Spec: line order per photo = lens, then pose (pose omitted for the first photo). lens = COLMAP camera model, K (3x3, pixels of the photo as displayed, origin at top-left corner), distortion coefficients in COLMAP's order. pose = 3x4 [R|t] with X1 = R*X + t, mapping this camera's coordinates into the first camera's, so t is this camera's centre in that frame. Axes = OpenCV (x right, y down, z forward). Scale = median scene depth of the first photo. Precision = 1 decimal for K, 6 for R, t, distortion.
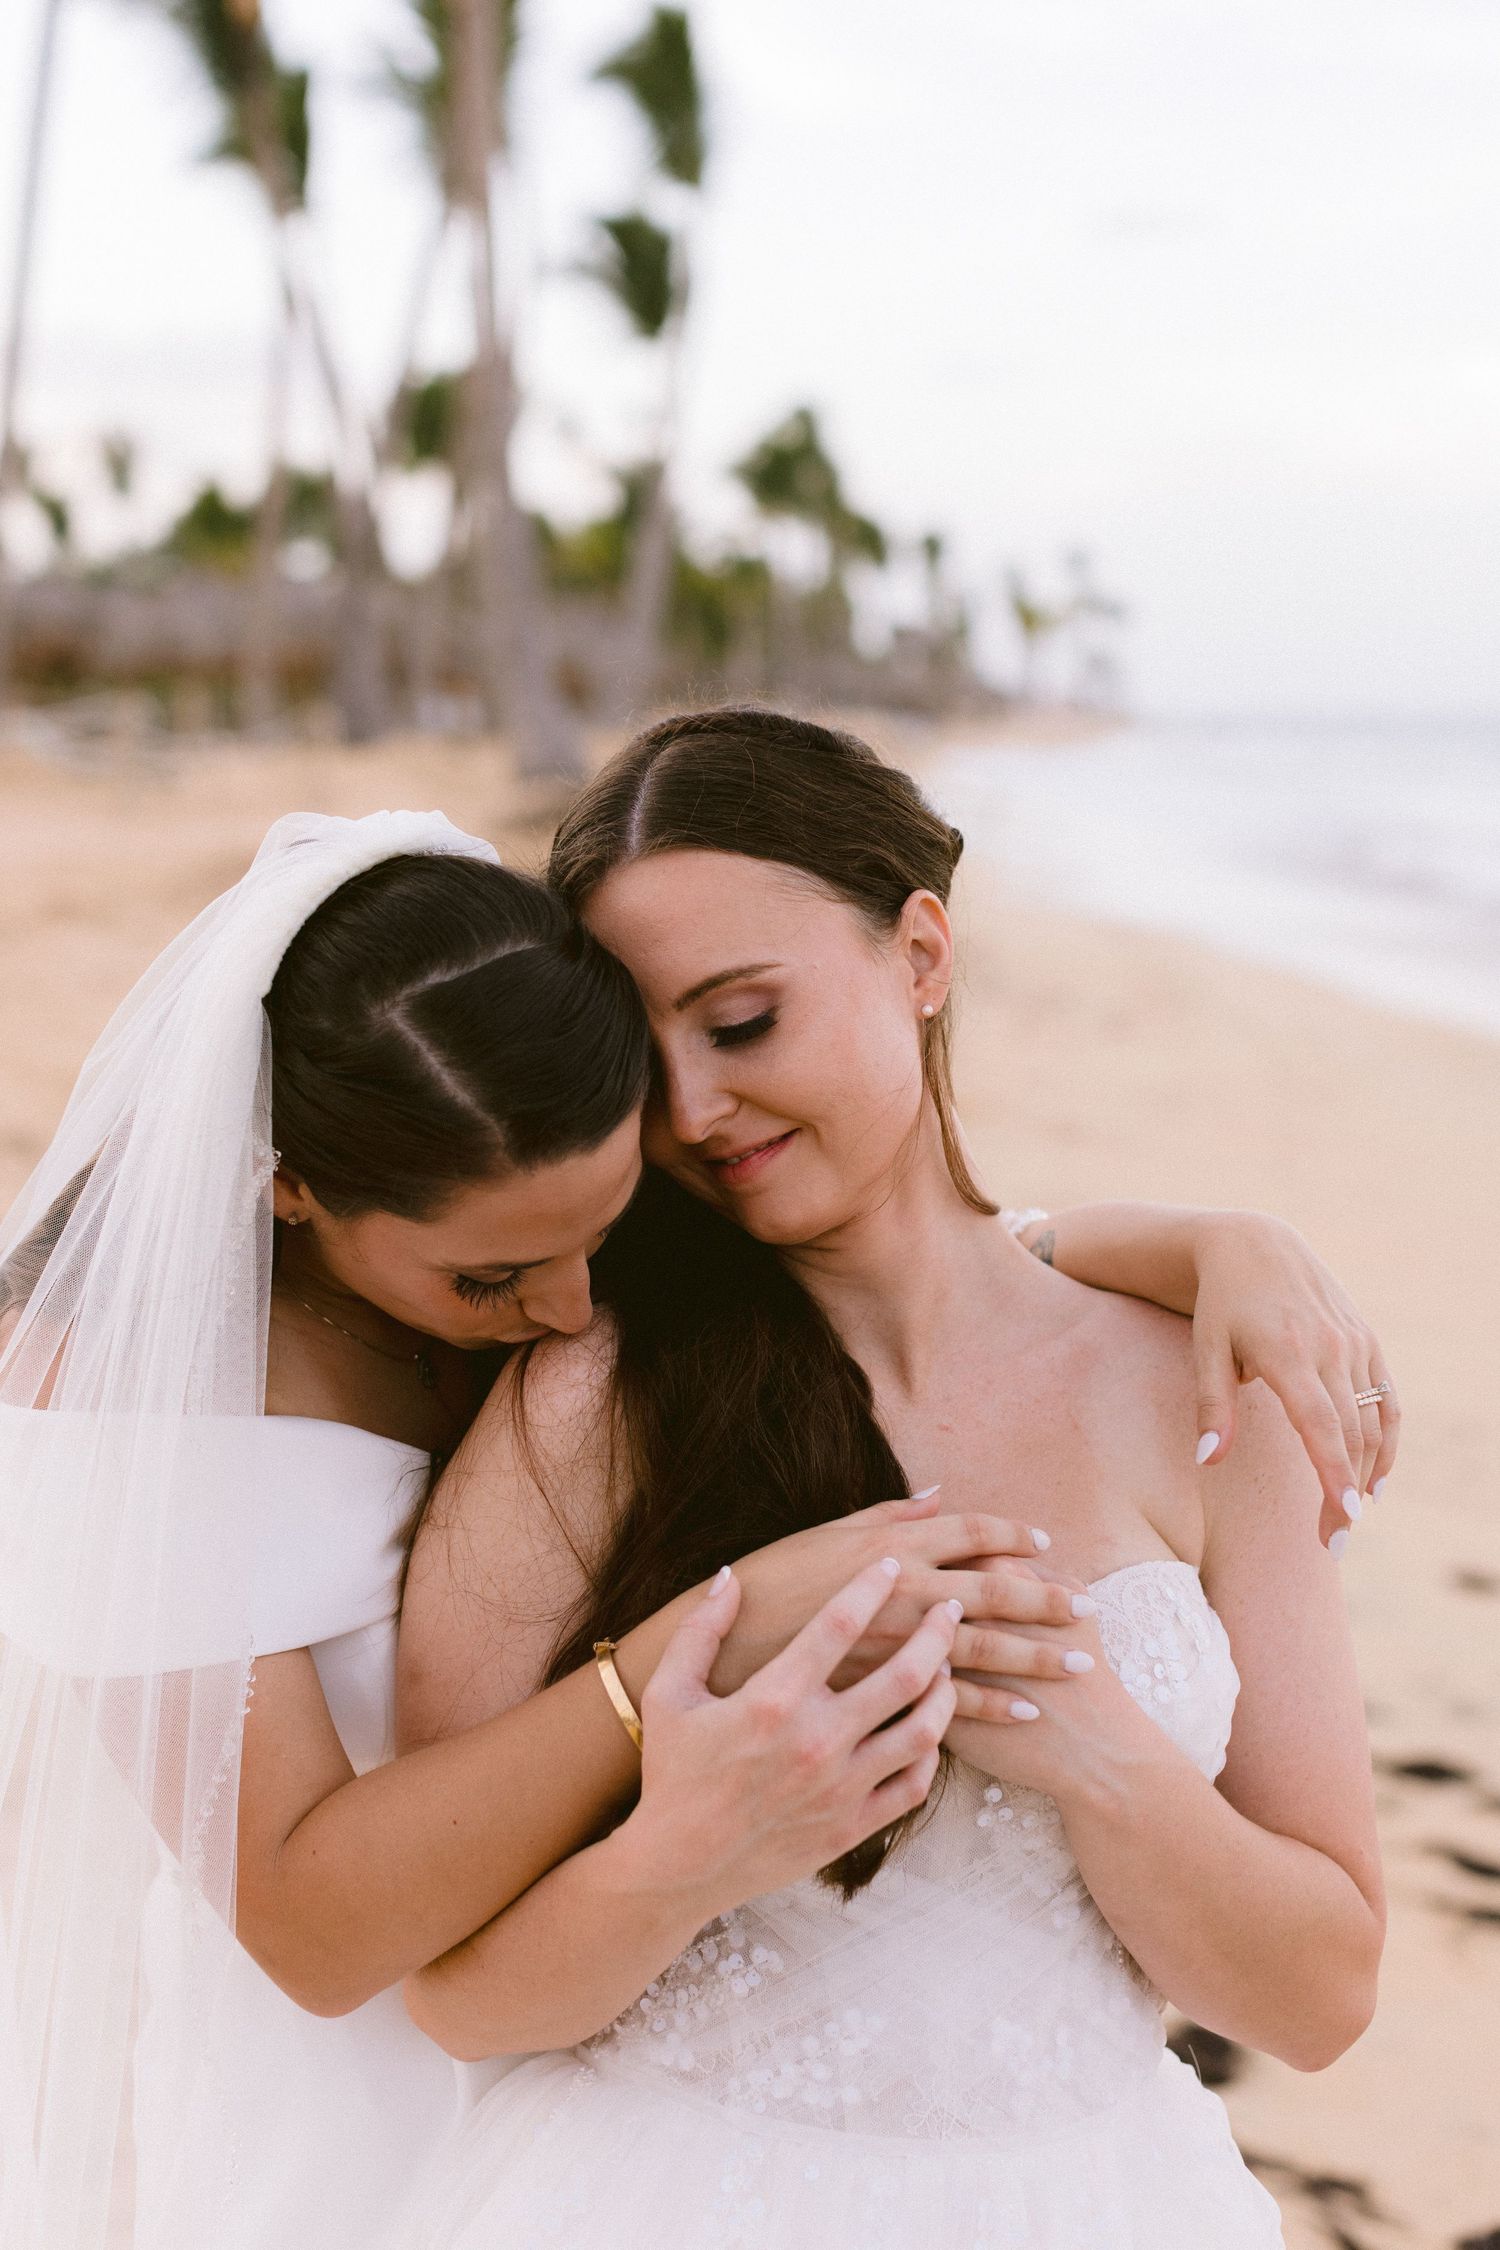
lens RADIAL K [[3142.2, 0, 750.0], [0, 3142.2, 1125.0], [0, 0, 1]] dist [0.002340, -0.019245]
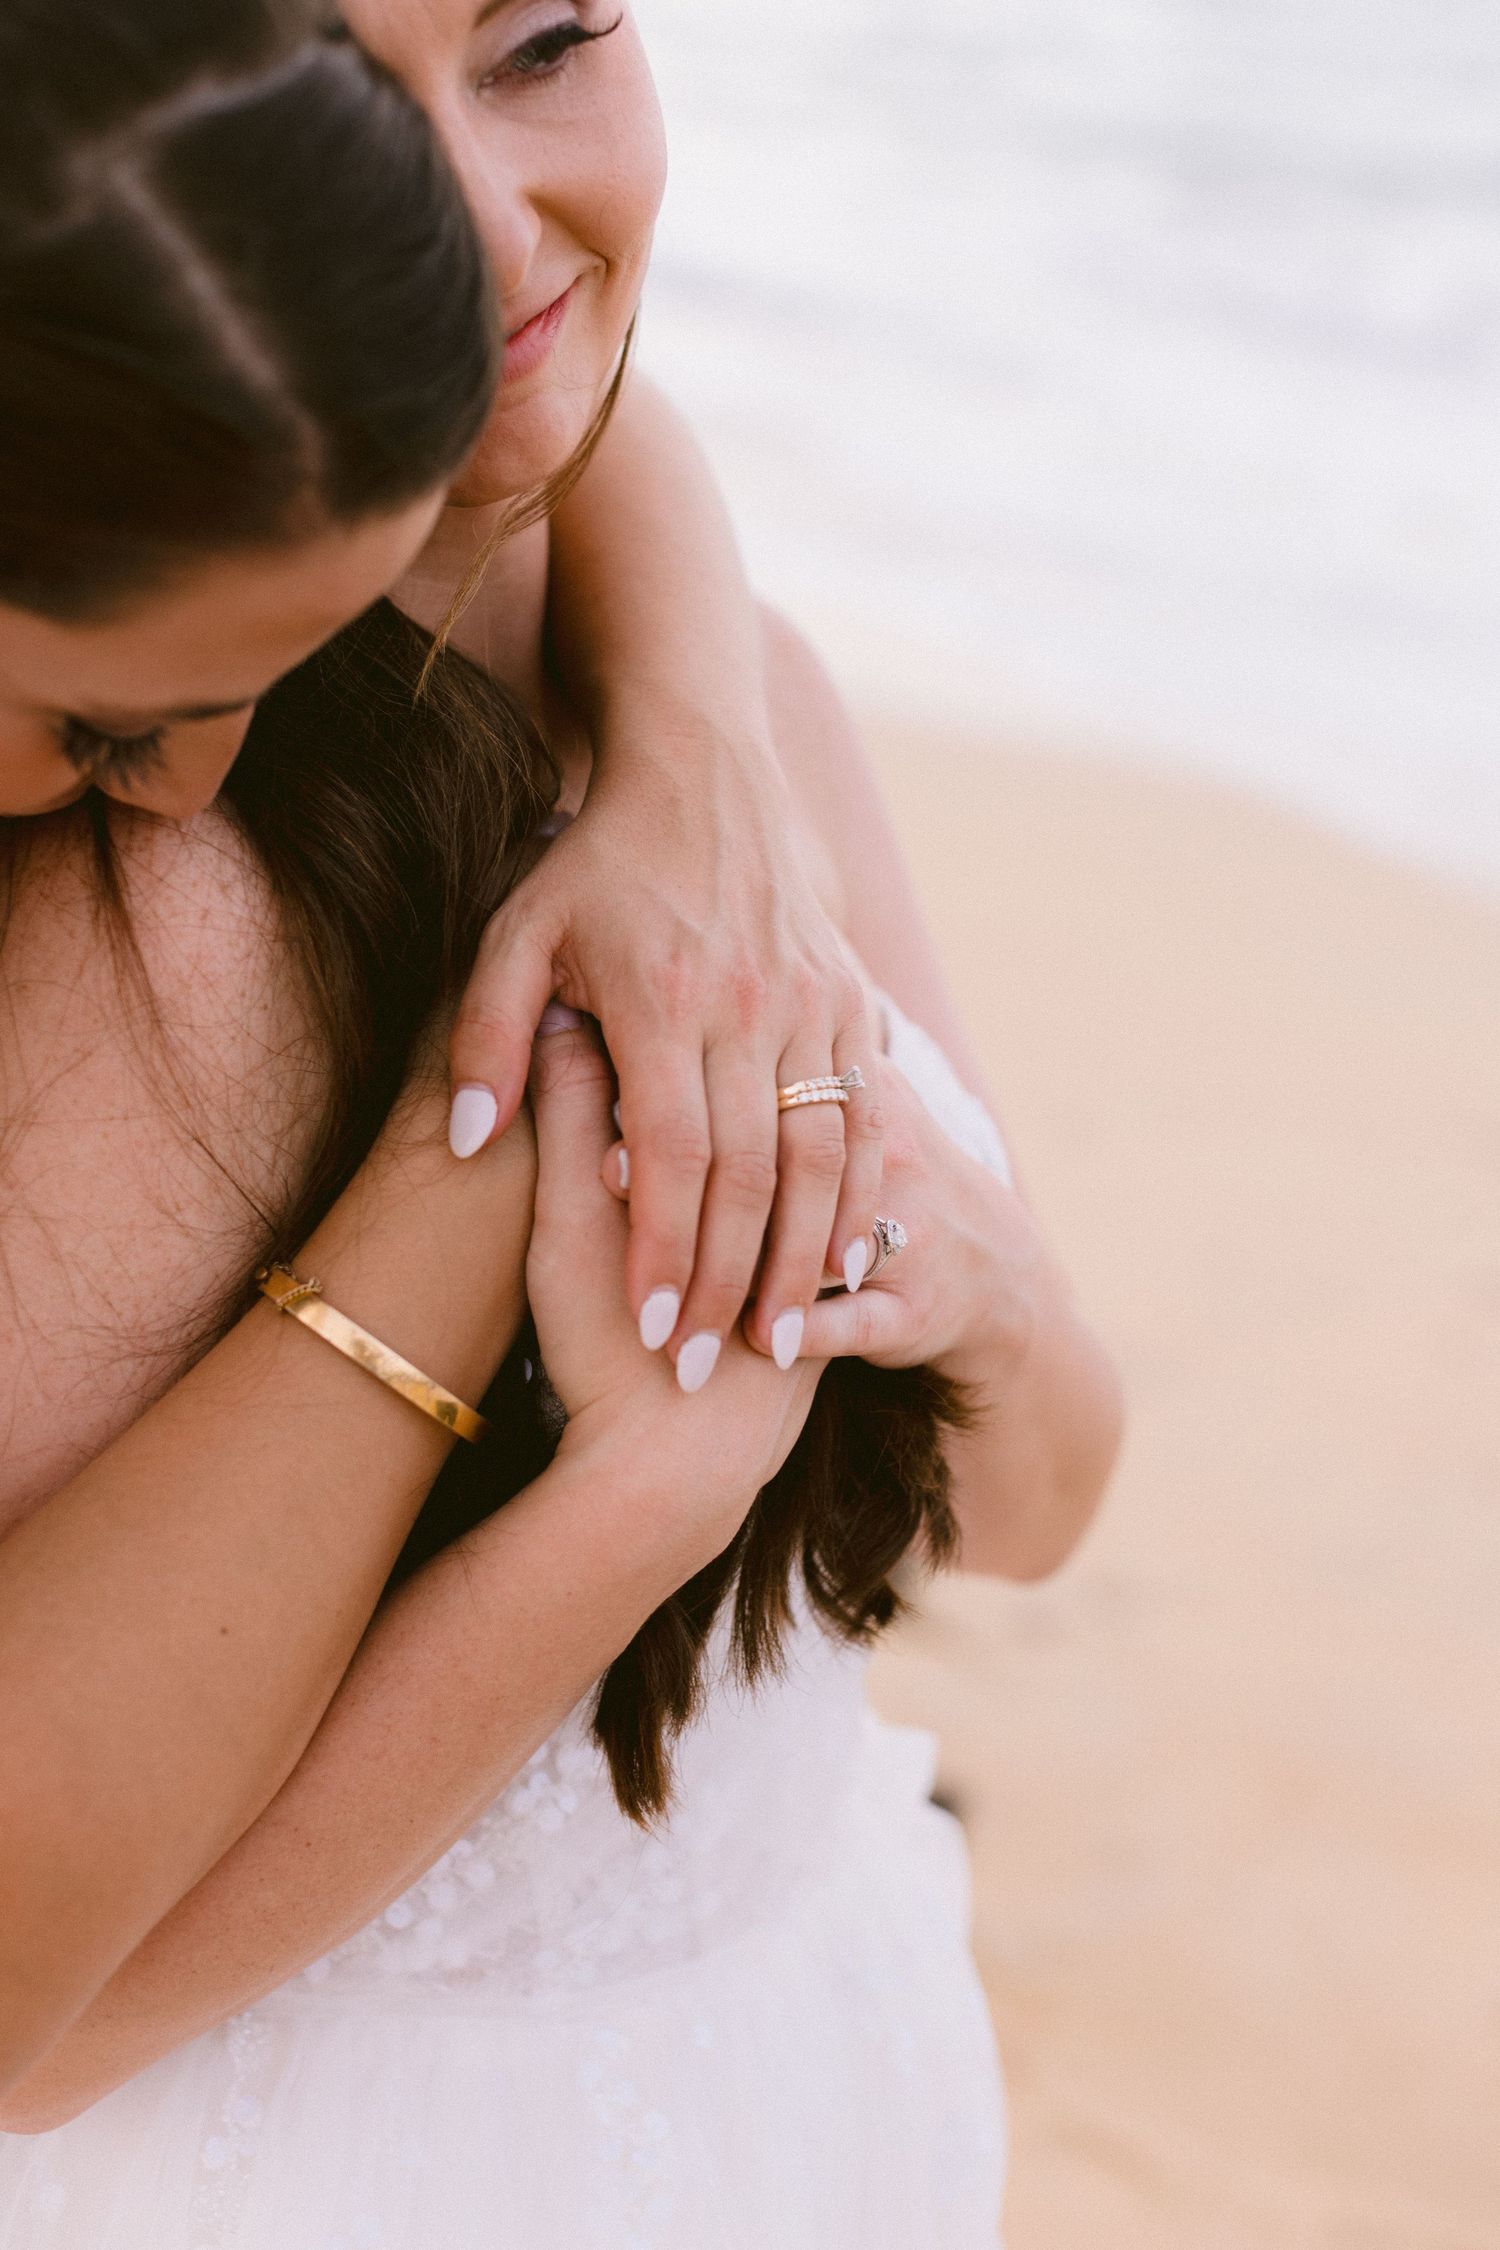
lens RADIAL K [[3142.2, 0, 750.0], [0, 3142.2, 1125.0], [0, 0, 1]] dist [0.002340, -0.019245]
pose [[0.495629, -0.212904, 0.842035, -0.472835], [-0.117336, 0.944189, 0.307798, -0.055655], [-0.860572, -0.251355, 0.442986, 0.700561]]
